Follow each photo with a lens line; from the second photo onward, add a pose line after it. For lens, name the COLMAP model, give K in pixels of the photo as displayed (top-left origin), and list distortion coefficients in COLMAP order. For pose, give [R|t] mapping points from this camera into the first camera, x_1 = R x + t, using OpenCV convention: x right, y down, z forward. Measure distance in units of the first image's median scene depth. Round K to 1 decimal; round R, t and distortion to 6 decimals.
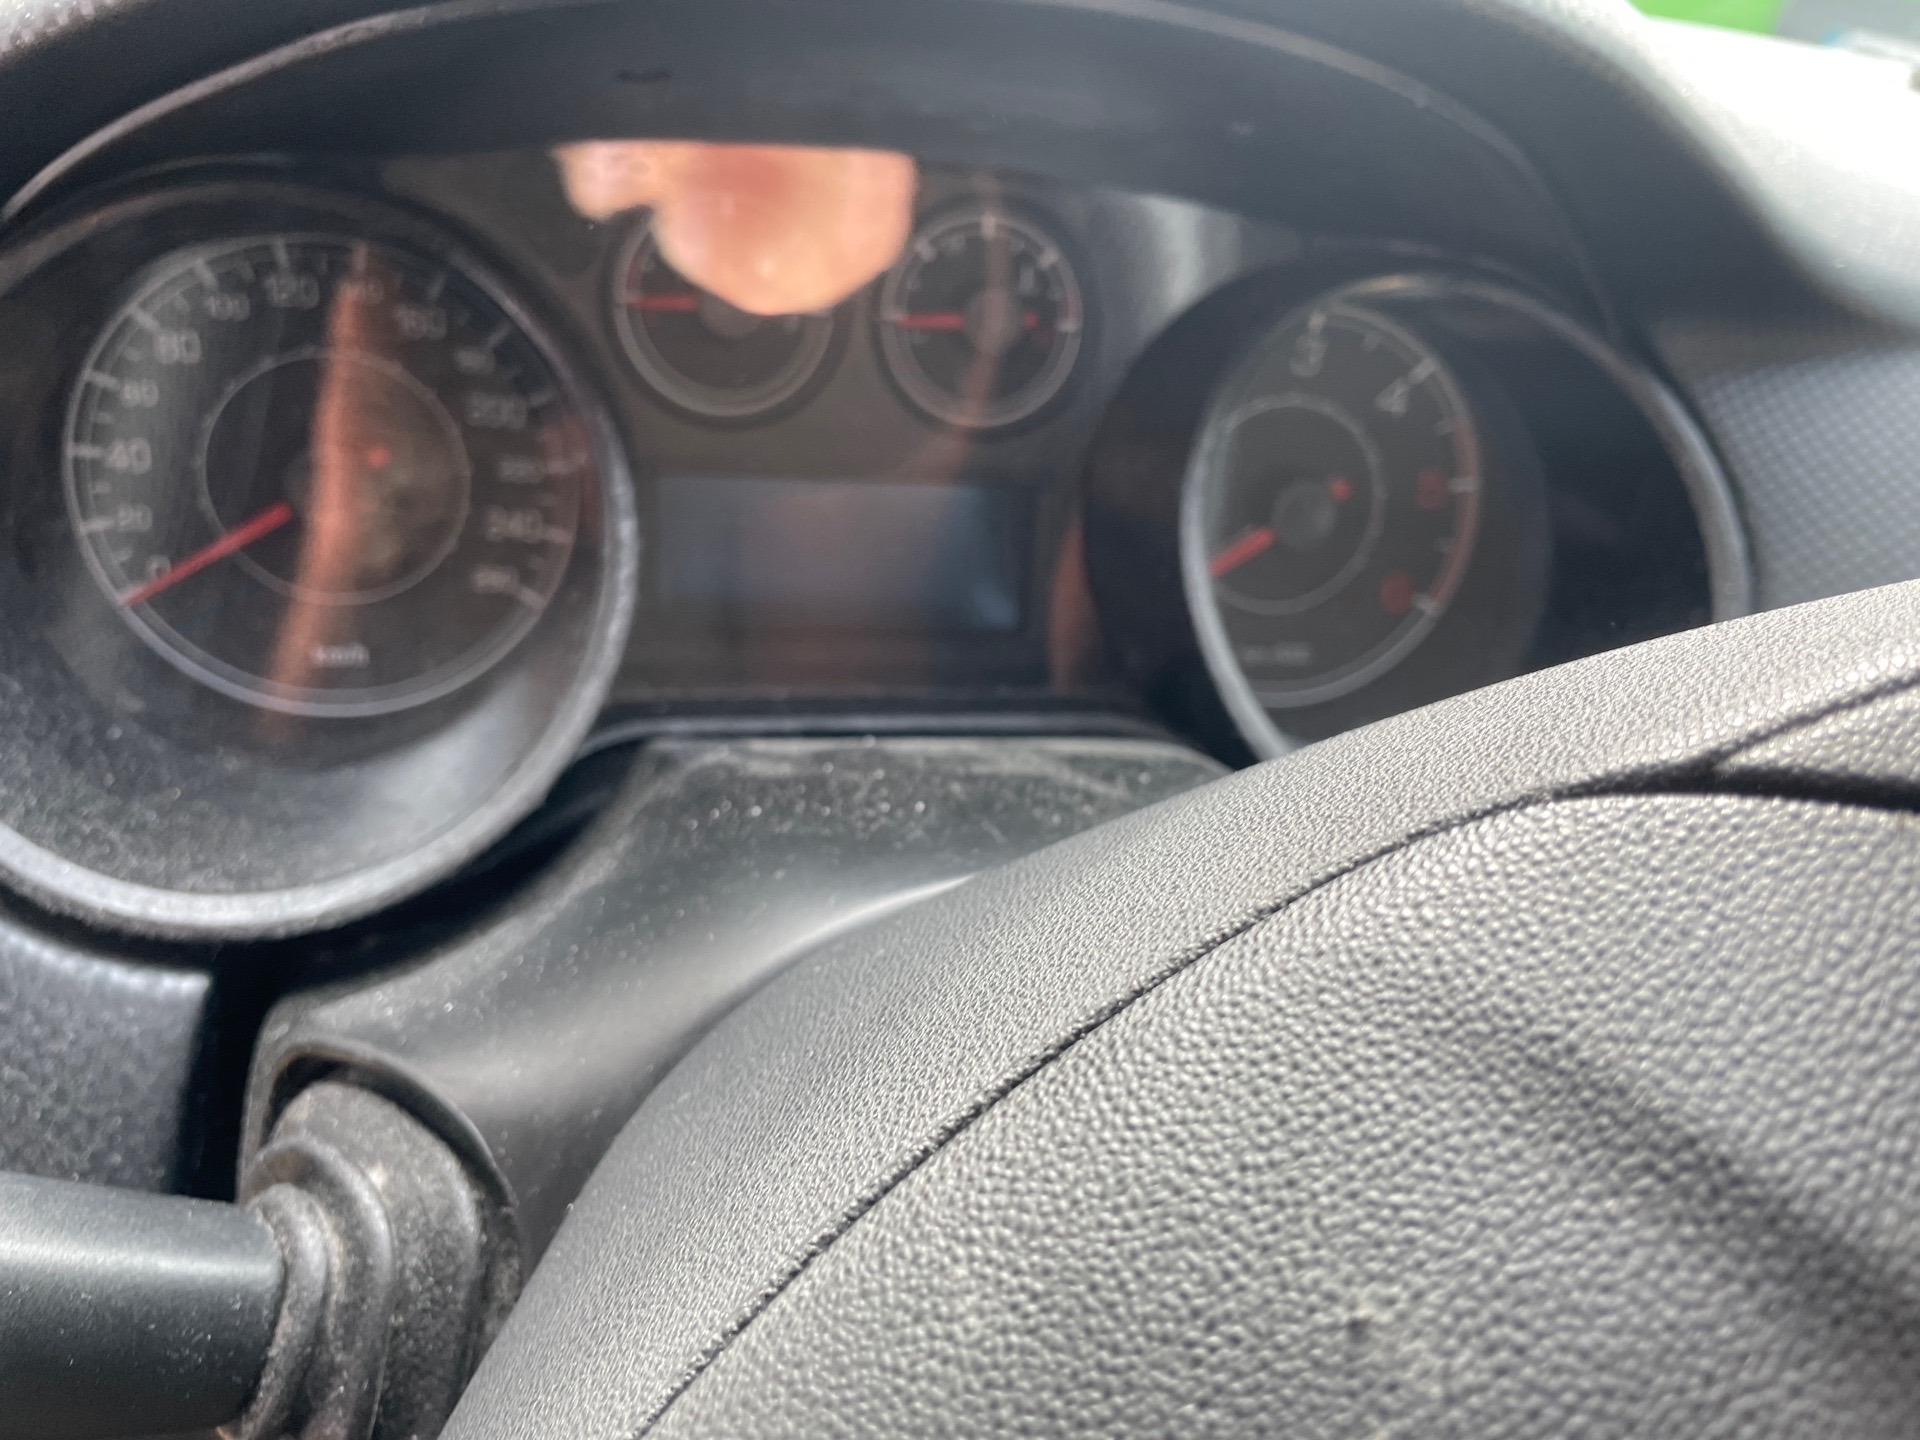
lens RADIAL K [[1481.8, 0, 972.3], [0, 1481.8, 723.5], [0, 0, 1]] dist [-0.006896, -0.011022]
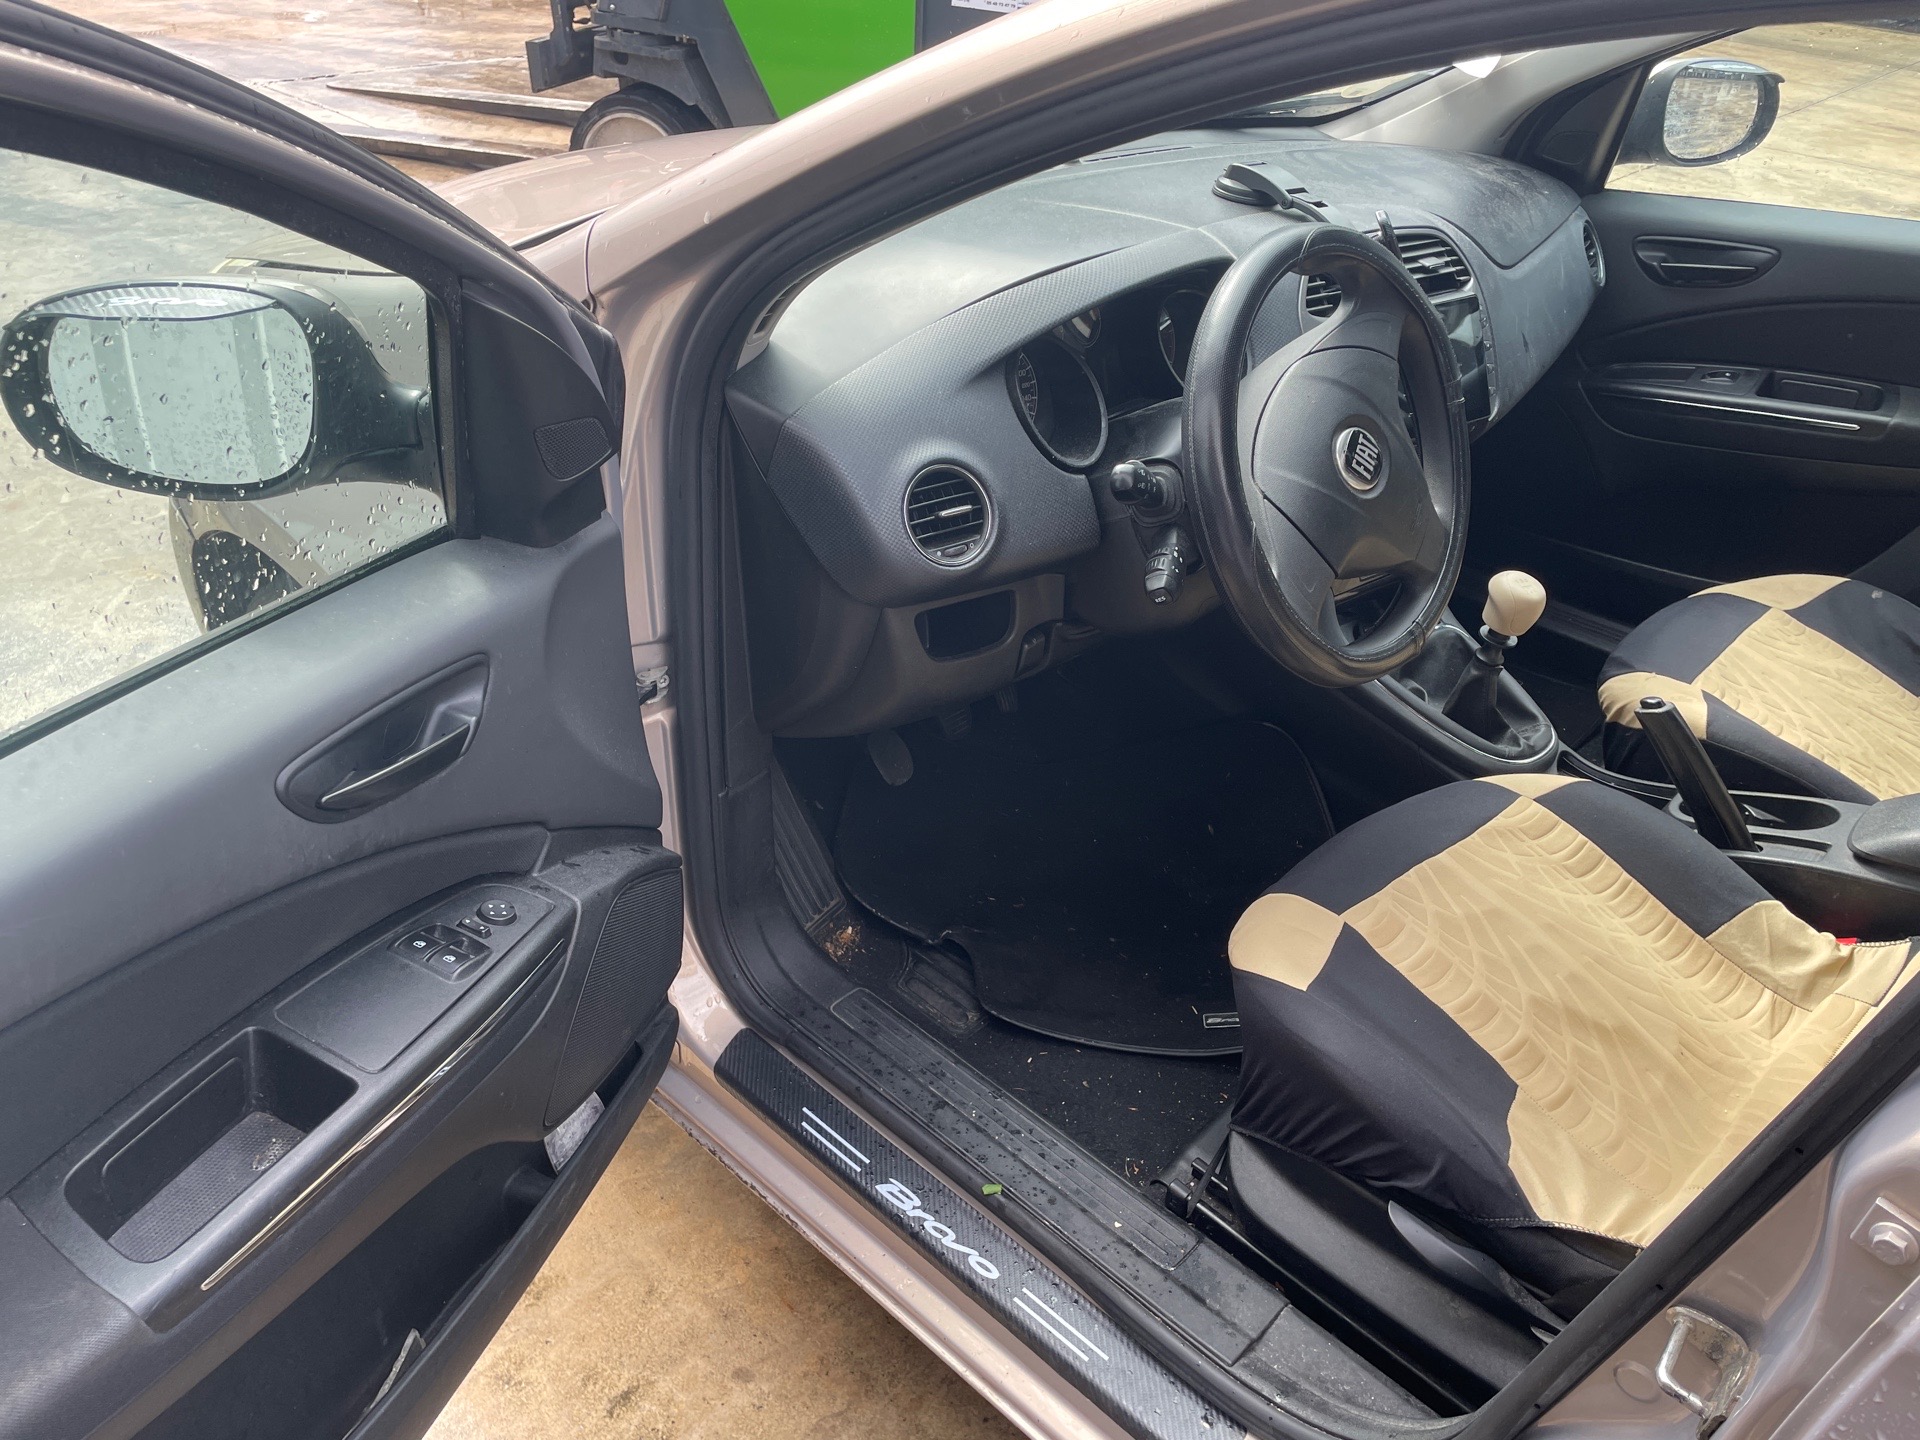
lens RADIAL K [[1445.6, 0, 959.8], [0, 1445.6, 702.2], [0, 0, 1]] dist [0.087515, -0.115611]
pose [[0.831976, -0.367268, 0.415848, -3.464531], [0.325546, 0.930095, 0.170128, -0.120131], [-0.449260, -0.006165, 0.893380, -3.684524]]
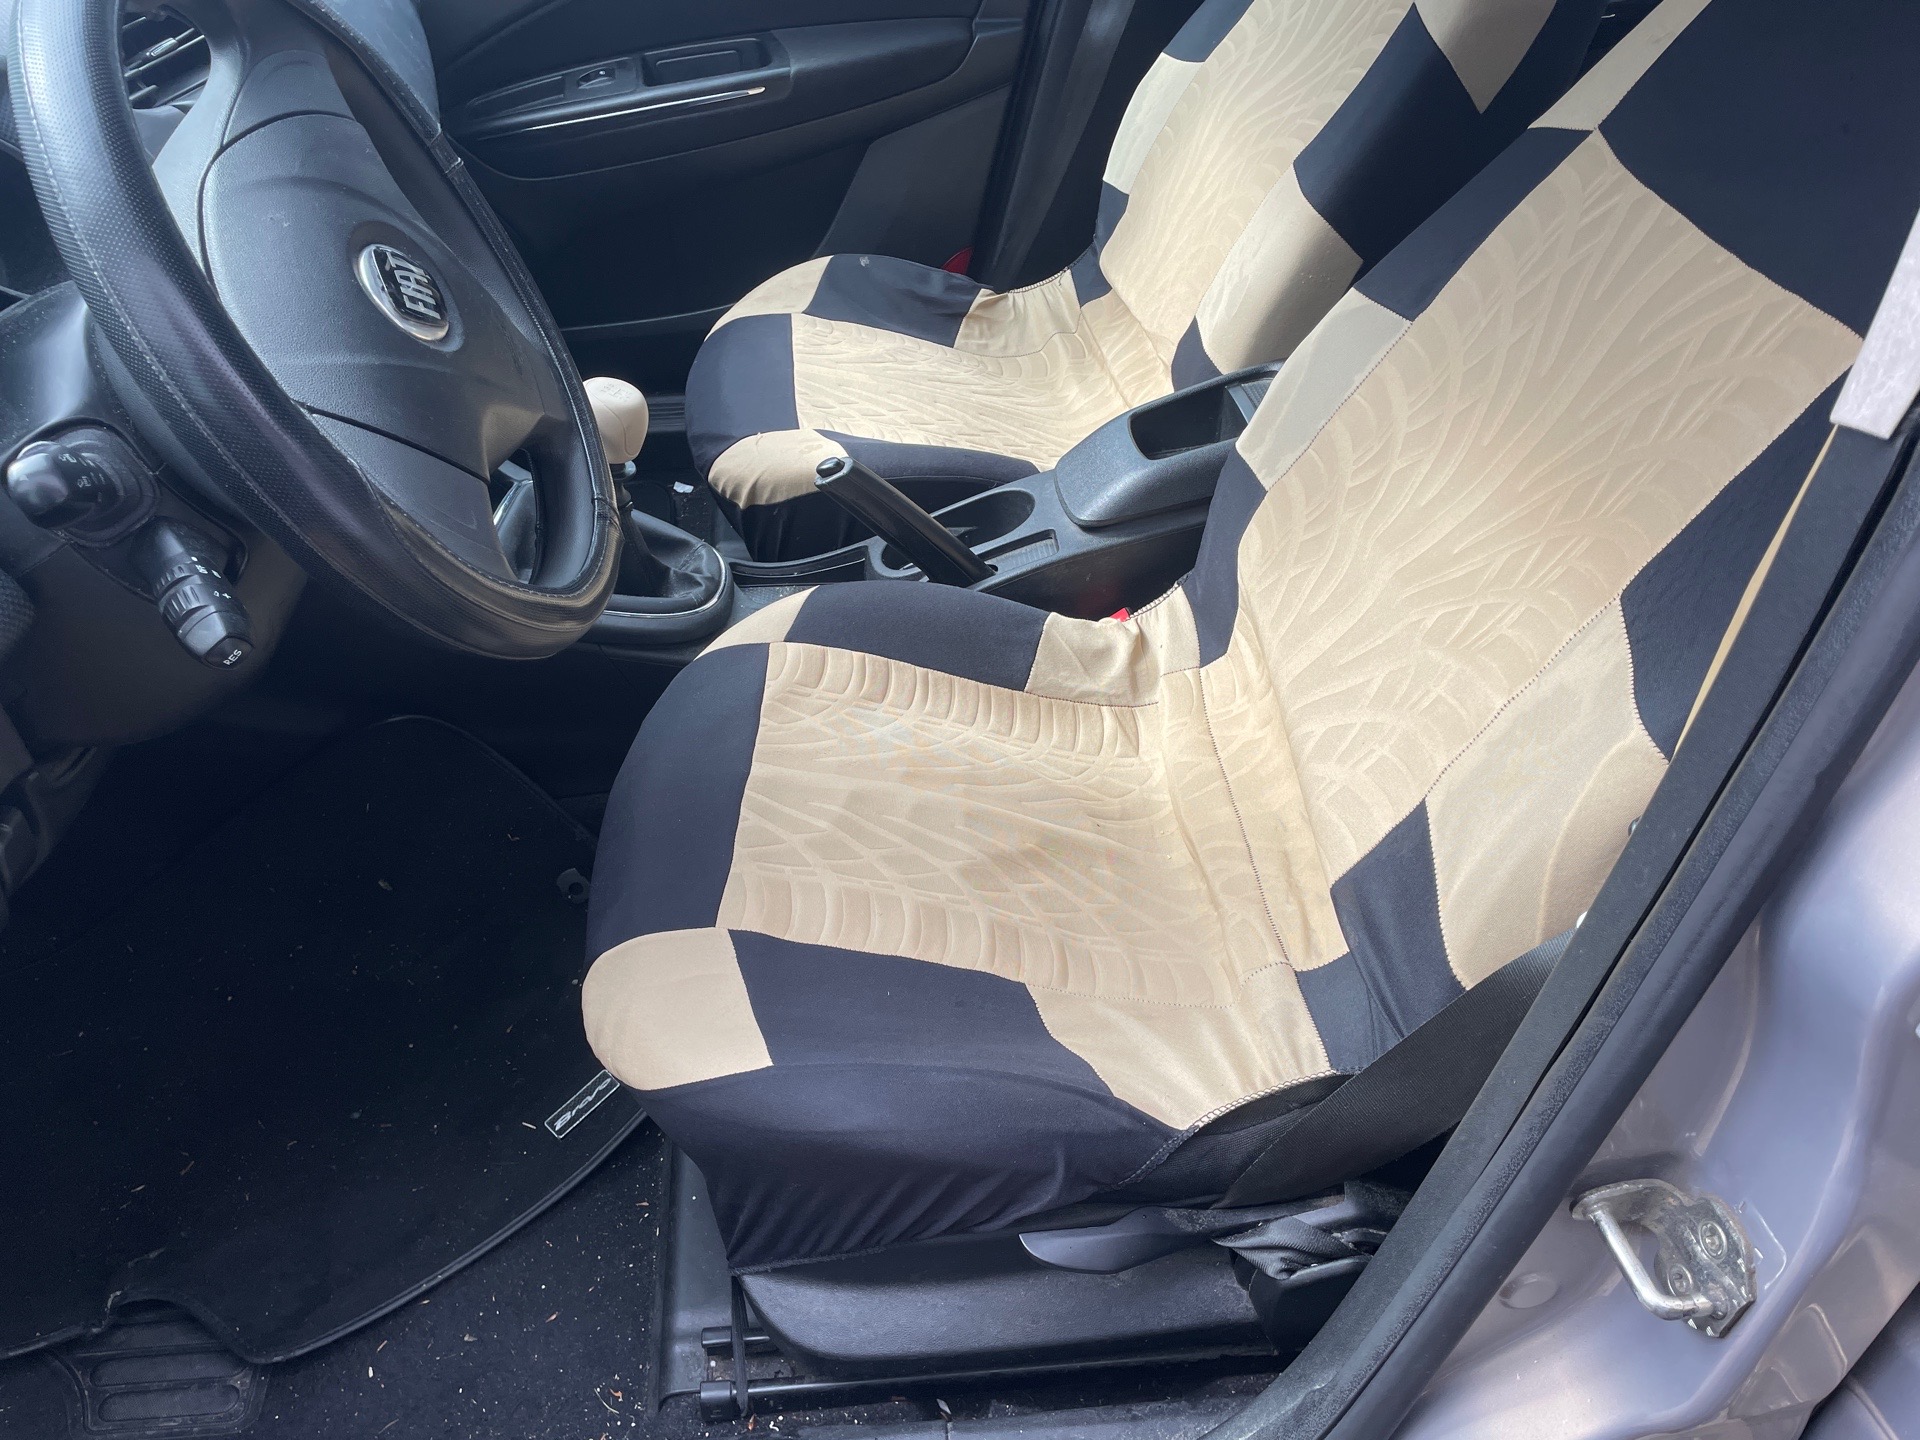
lens RADIAL K [[1445.6, 0, 946.1], [0, 1445.6, 702.8], [0, 0, 1]] dist [0.087515, -0.115611]
pose [[0.125555, -0.707124, 0.695853, -2.449247], [0.505249, 0.649205, 0.568556, -0.205496], [-0.853791, 0.280195, 0.438785, -1.791249]]
